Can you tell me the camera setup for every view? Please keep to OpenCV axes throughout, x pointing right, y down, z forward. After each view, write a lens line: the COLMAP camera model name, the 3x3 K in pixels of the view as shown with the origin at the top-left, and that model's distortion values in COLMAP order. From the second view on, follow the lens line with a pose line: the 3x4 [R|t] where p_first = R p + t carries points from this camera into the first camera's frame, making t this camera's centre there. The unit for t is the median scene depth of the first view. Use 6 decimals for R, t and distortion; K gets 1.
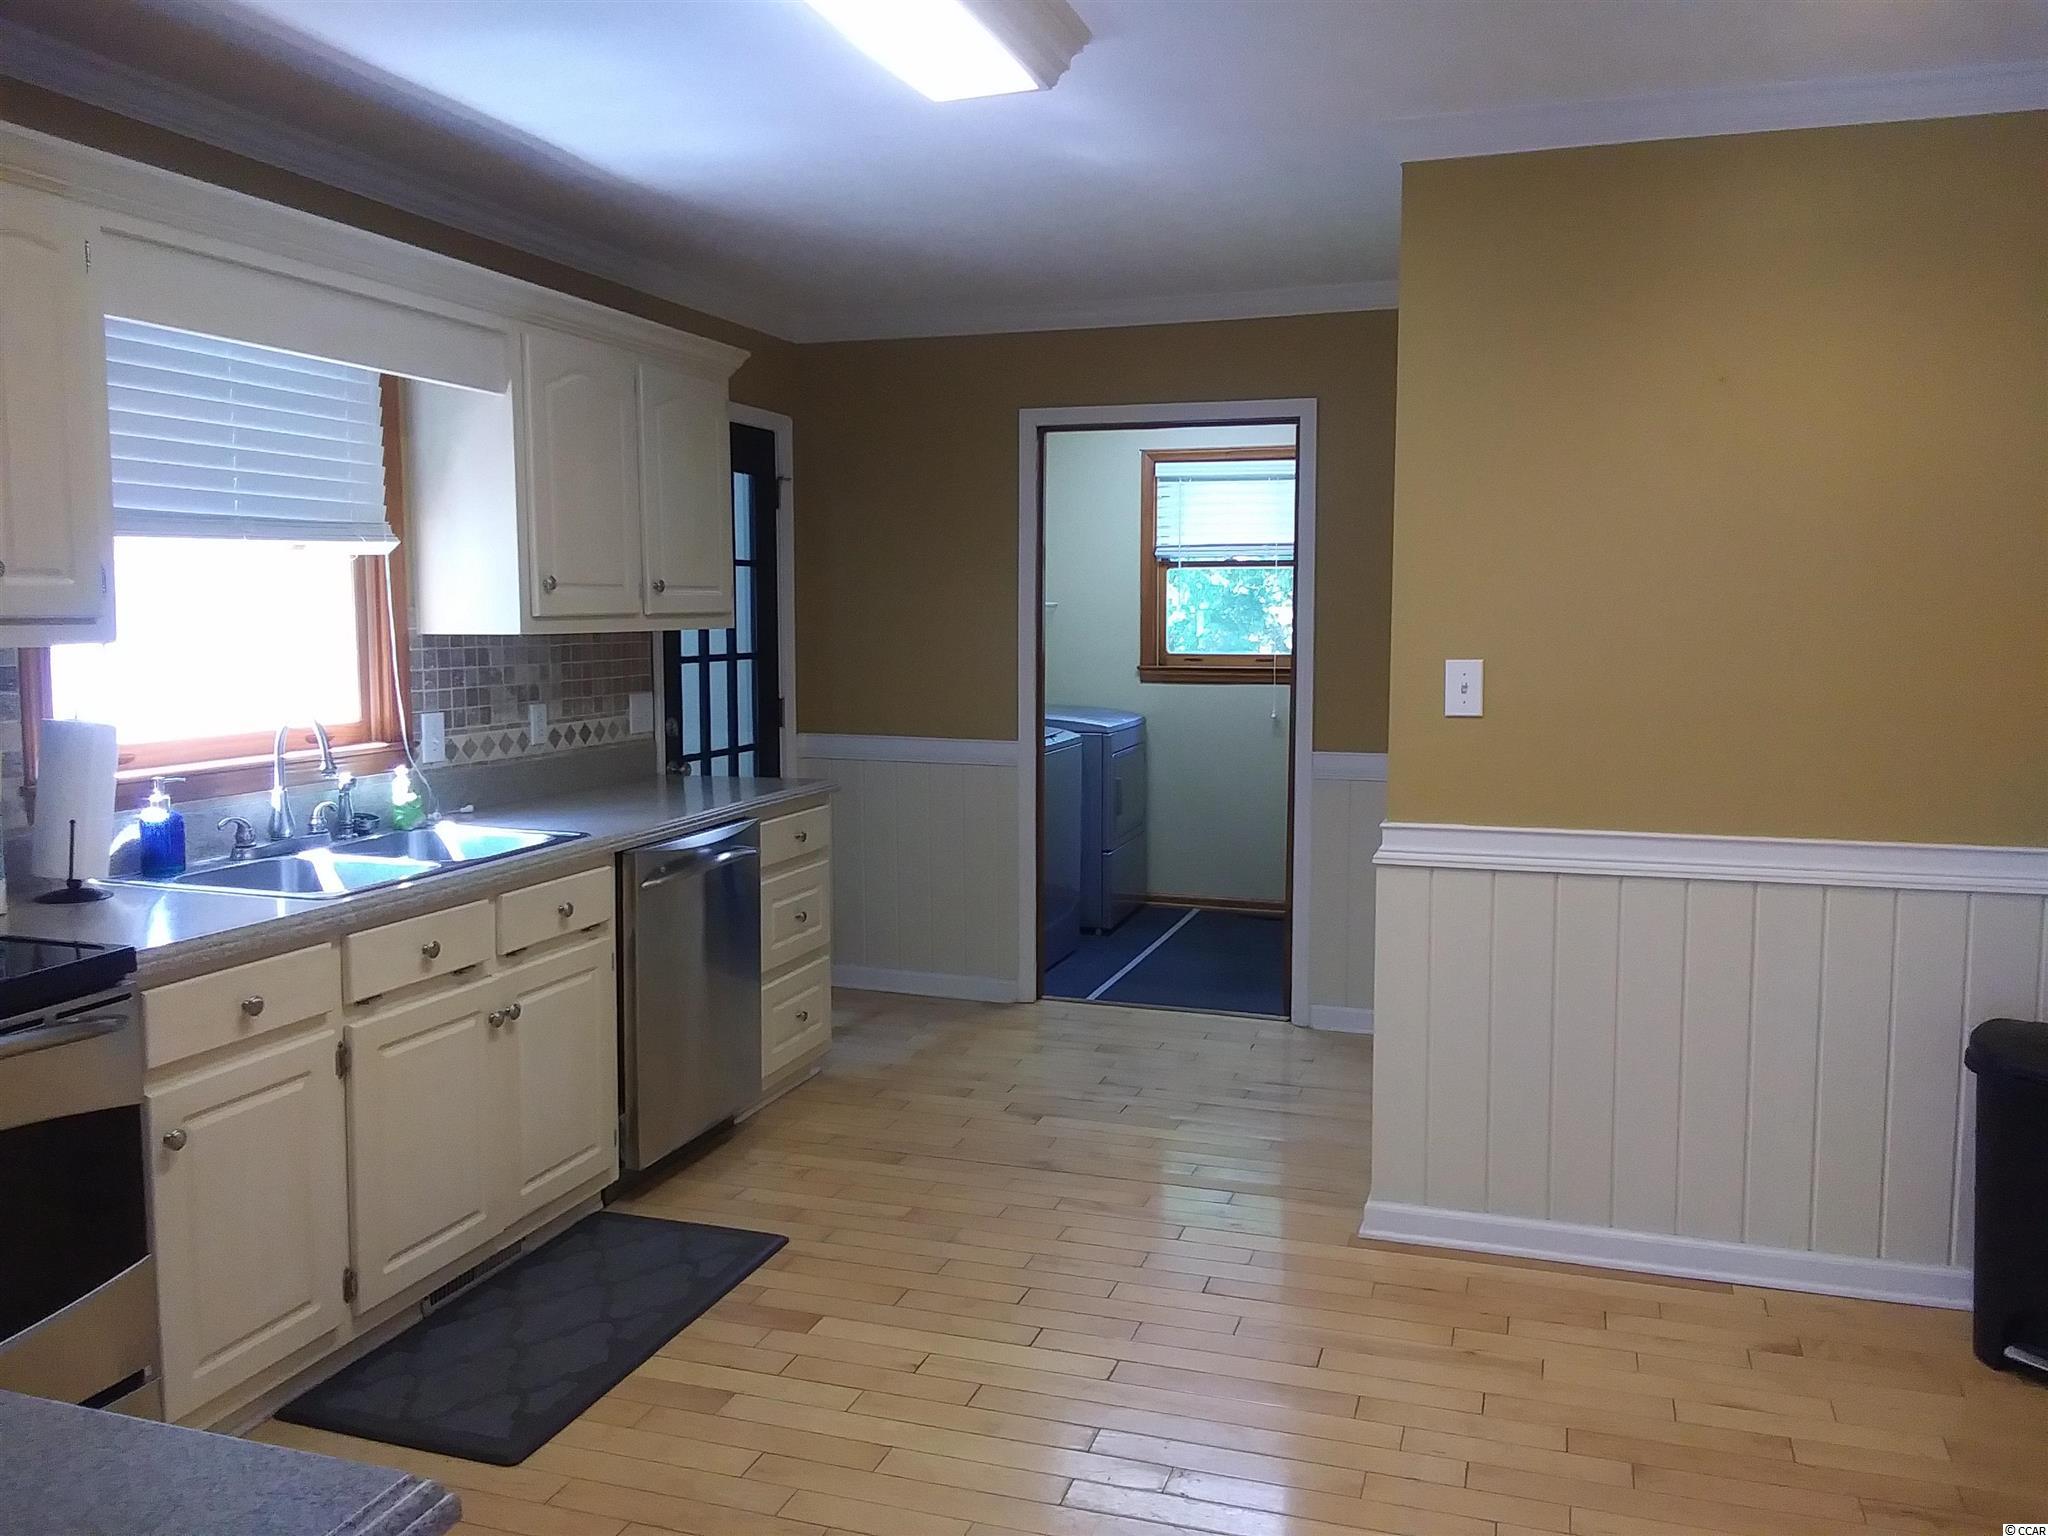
lens RADIAL K [[1590.1, 0, 1034.6], [0, 1590.1, 777.1], [0, 0, 1]] dist [0.011866, -0.024129]
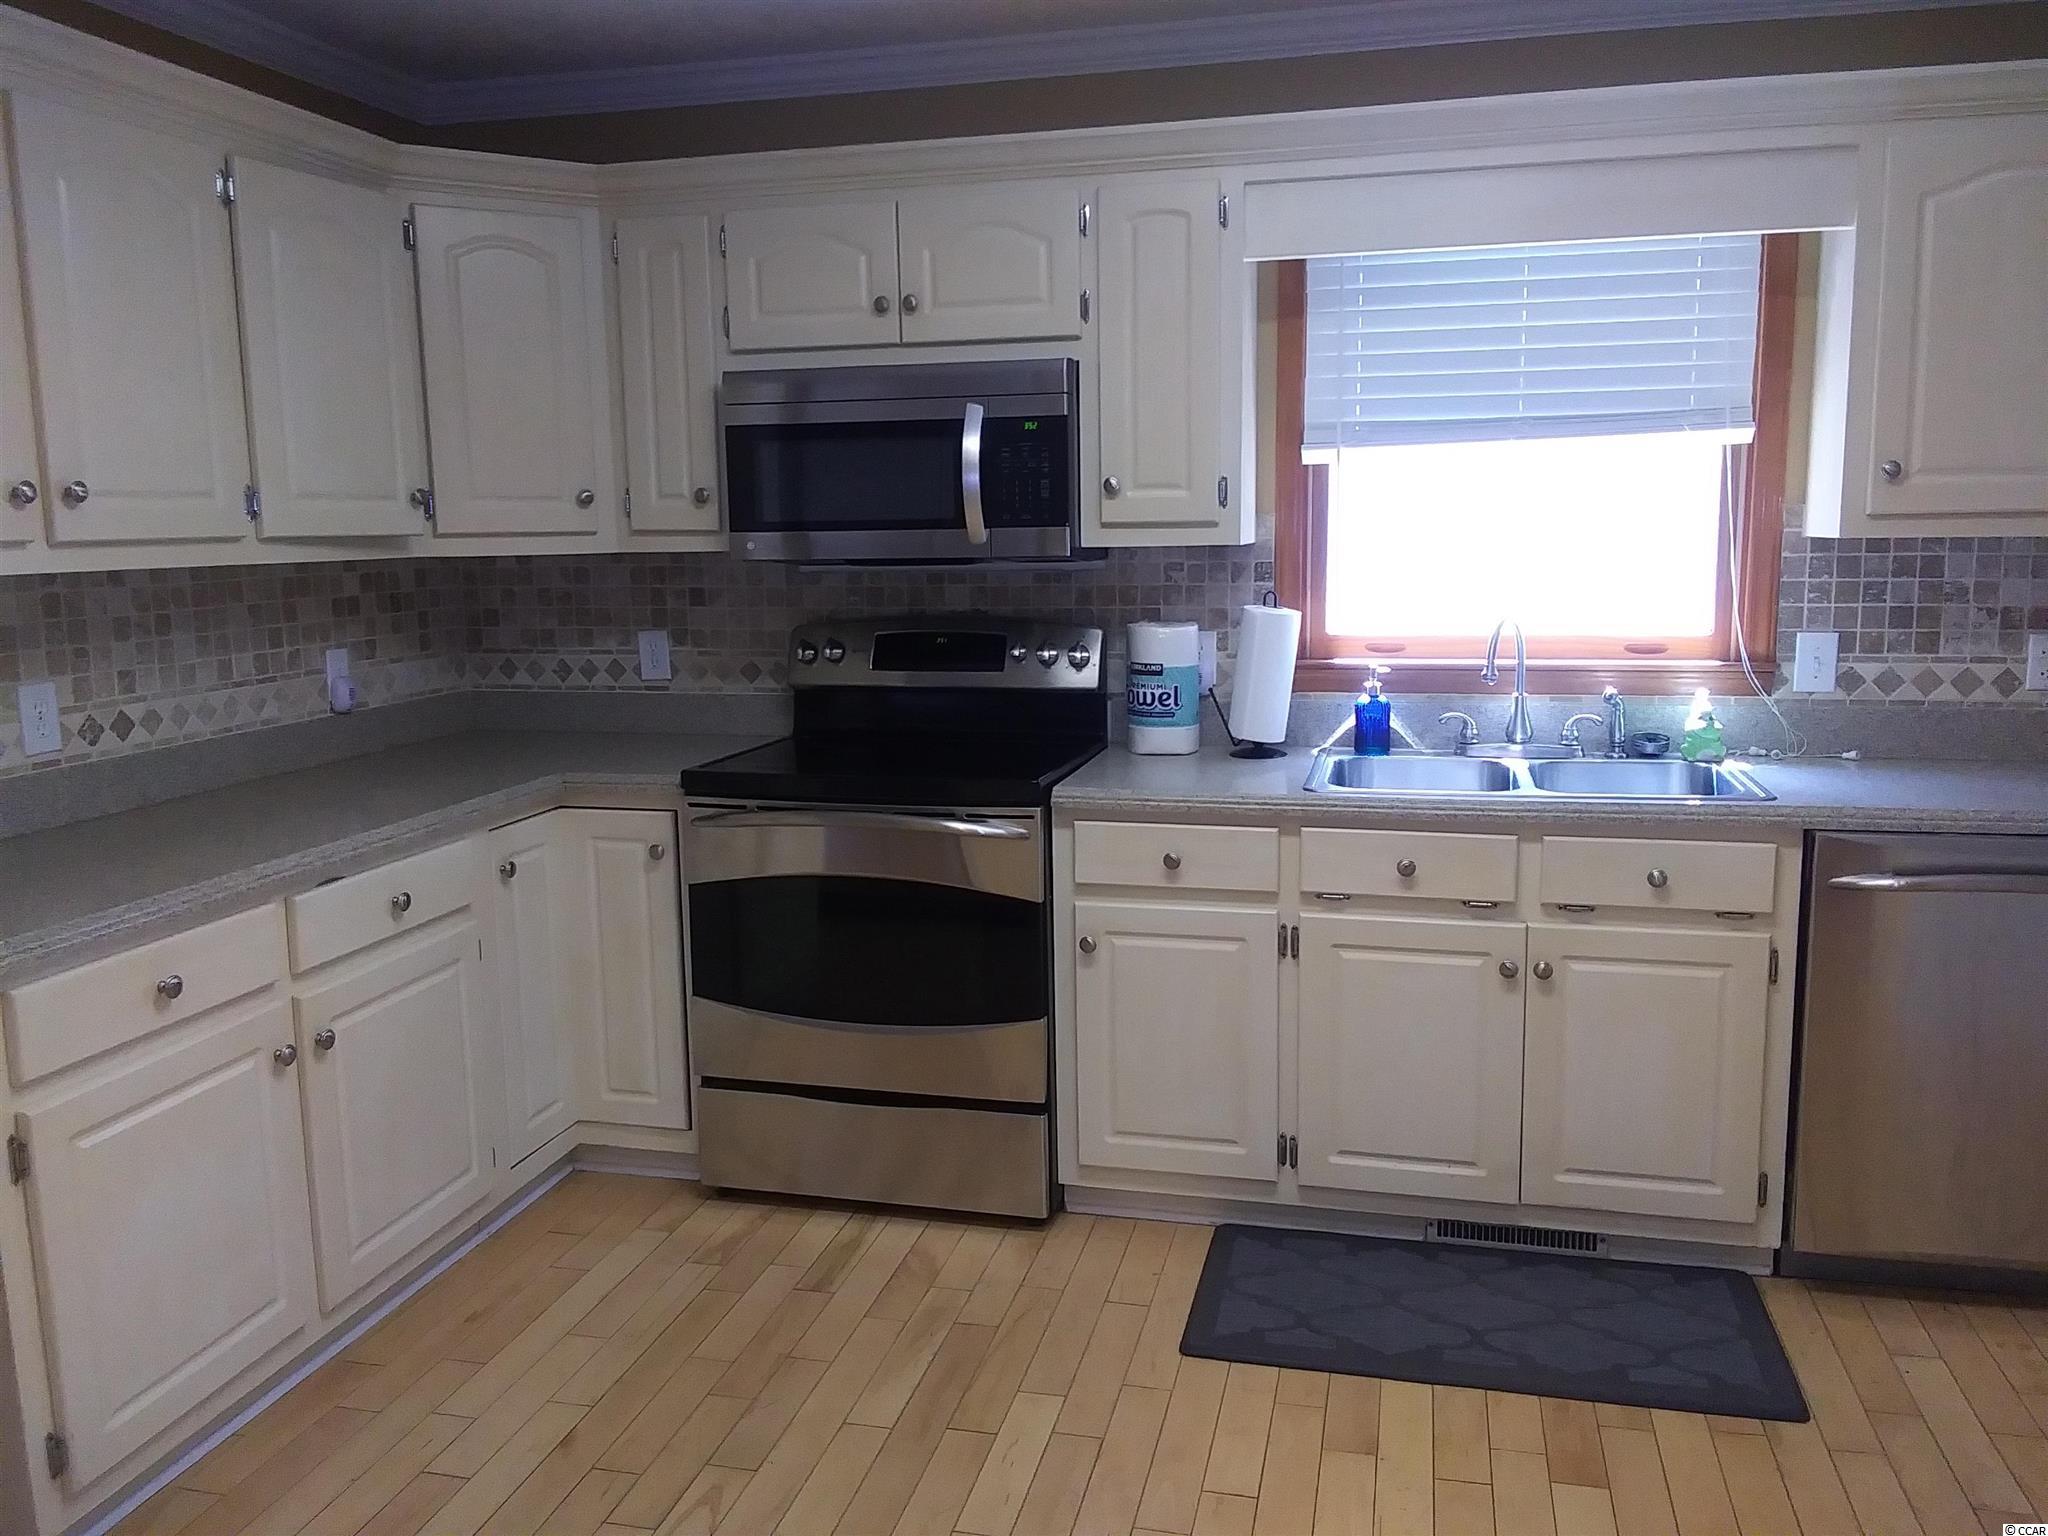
lens RADIAL K [[1590.1, 0, 1032.6], [0, 1590.1, 768.1], [0, 0, 1]] dist [0.011866, -0.024129]
pose [[0.069636, 0.153101, -0.985754, 0.450730], [-0.090933, 0.985013, 0.146563, -0.059188], [0.993419, 0.079432, 0.082515, 0.571569]]
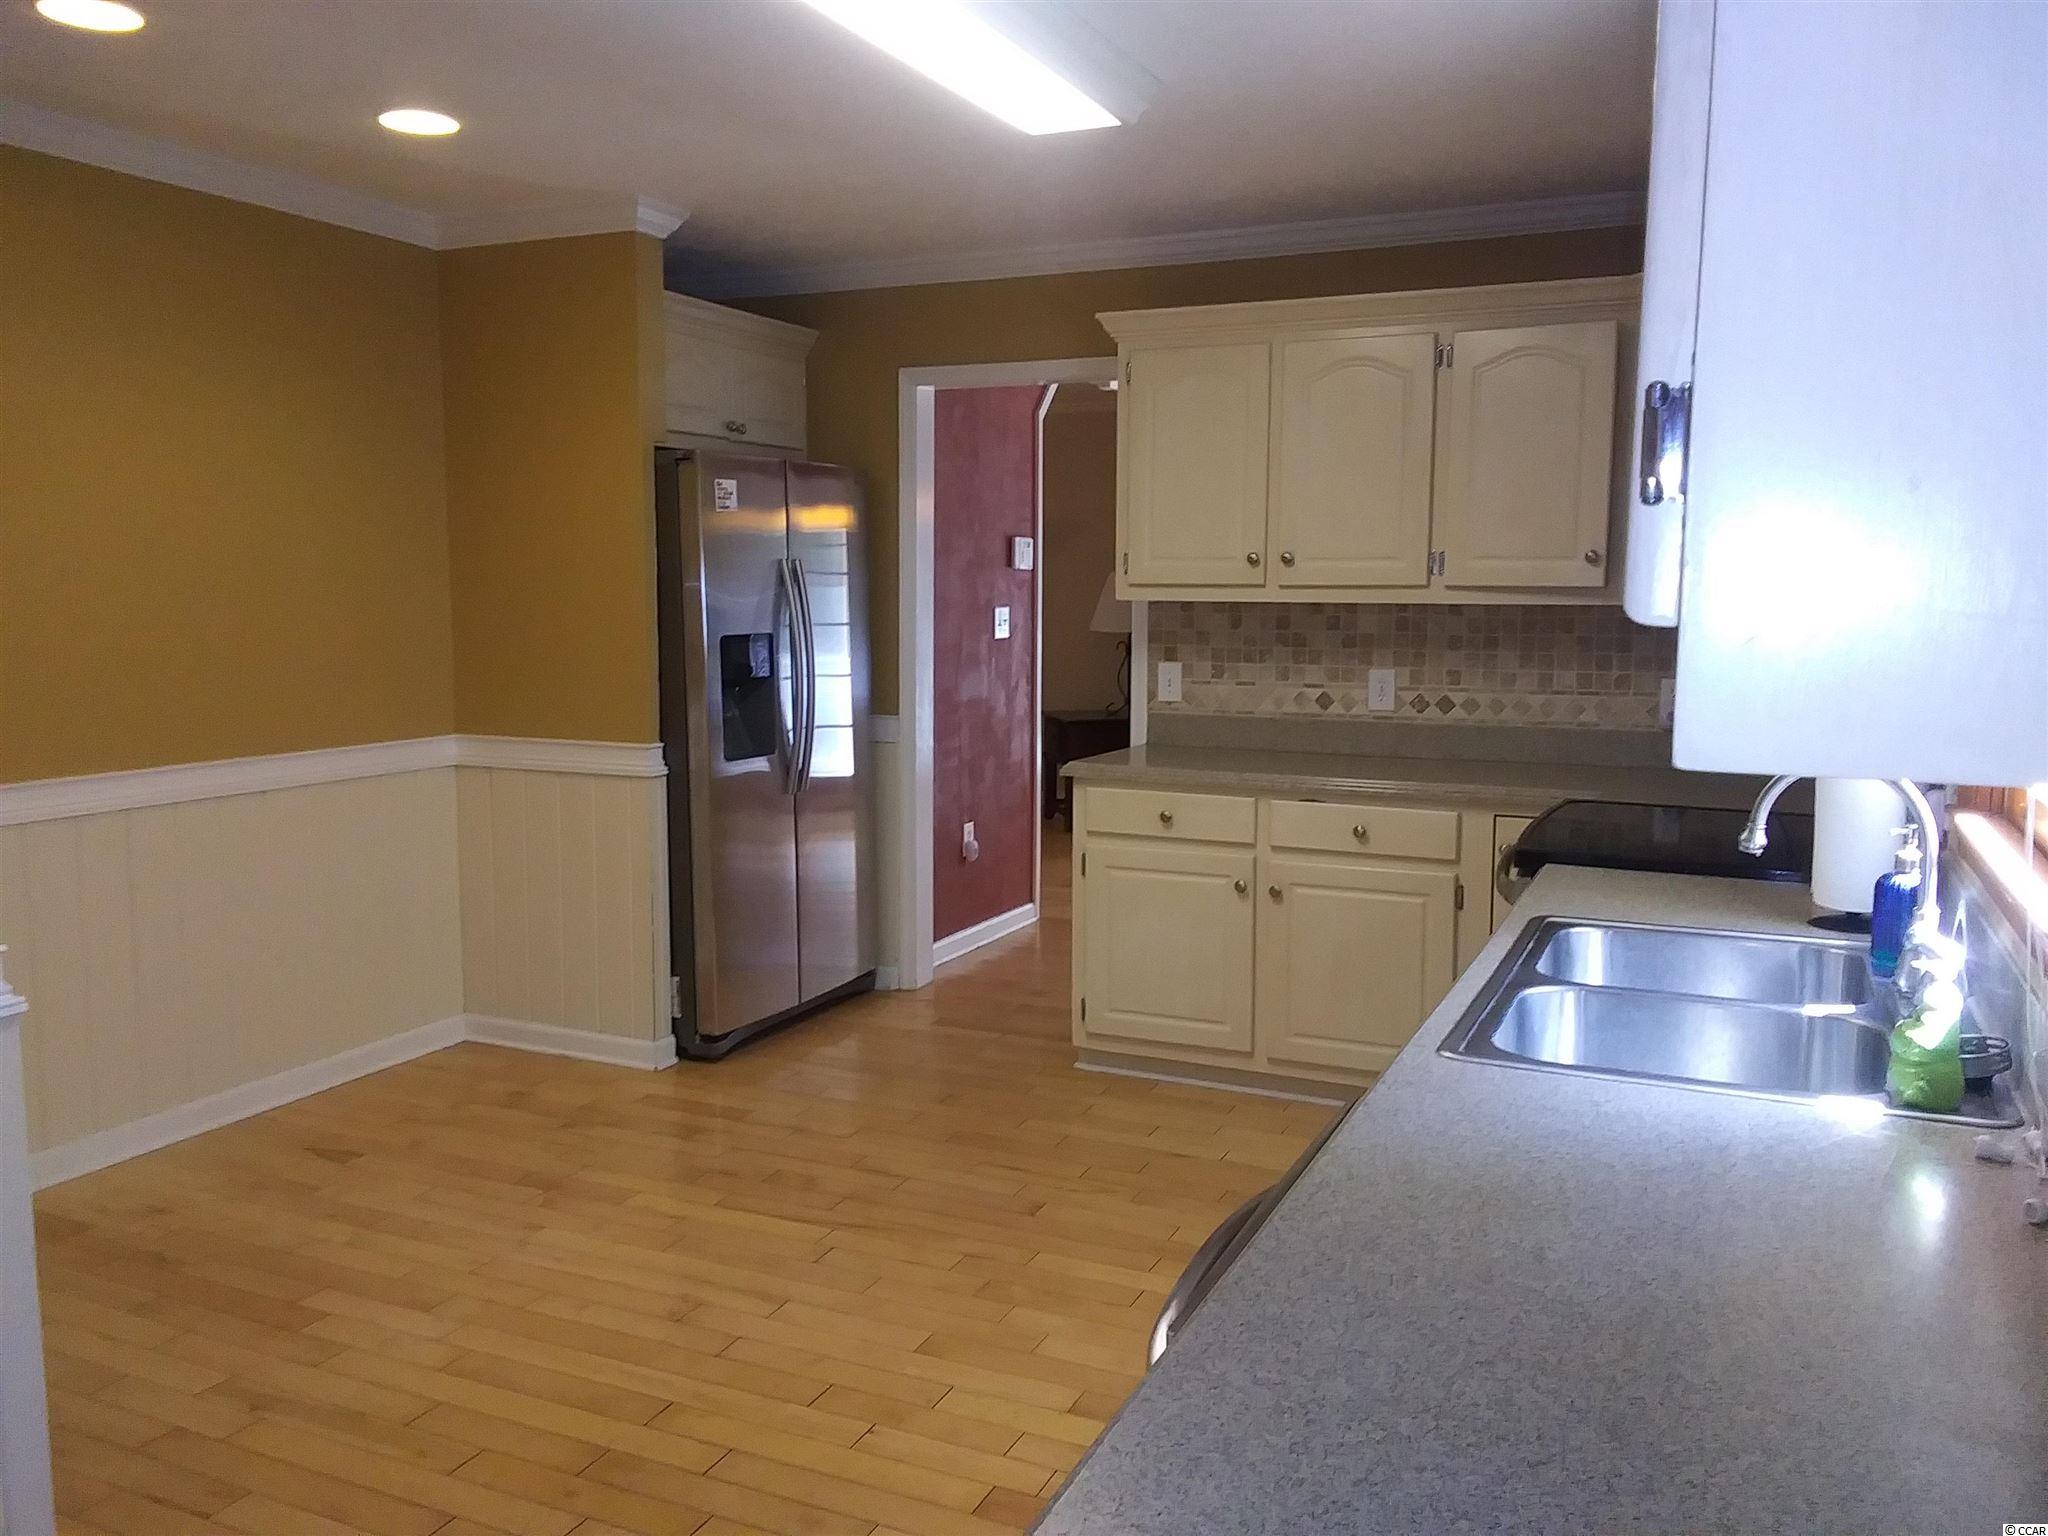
lens RADIAL K [[1590.1, 0, 1027.5], [0, 1590.1, 756.0], [0, 0, 1]] dist [0.011866, -0.024129]
pose [[-0.993532, -0.015422, 0.112501, -0.434045], [0.009072, 0.976787, 0.214022, -0.185466], [-0.113190, 0.213659, -0.970329, 1.756302]]
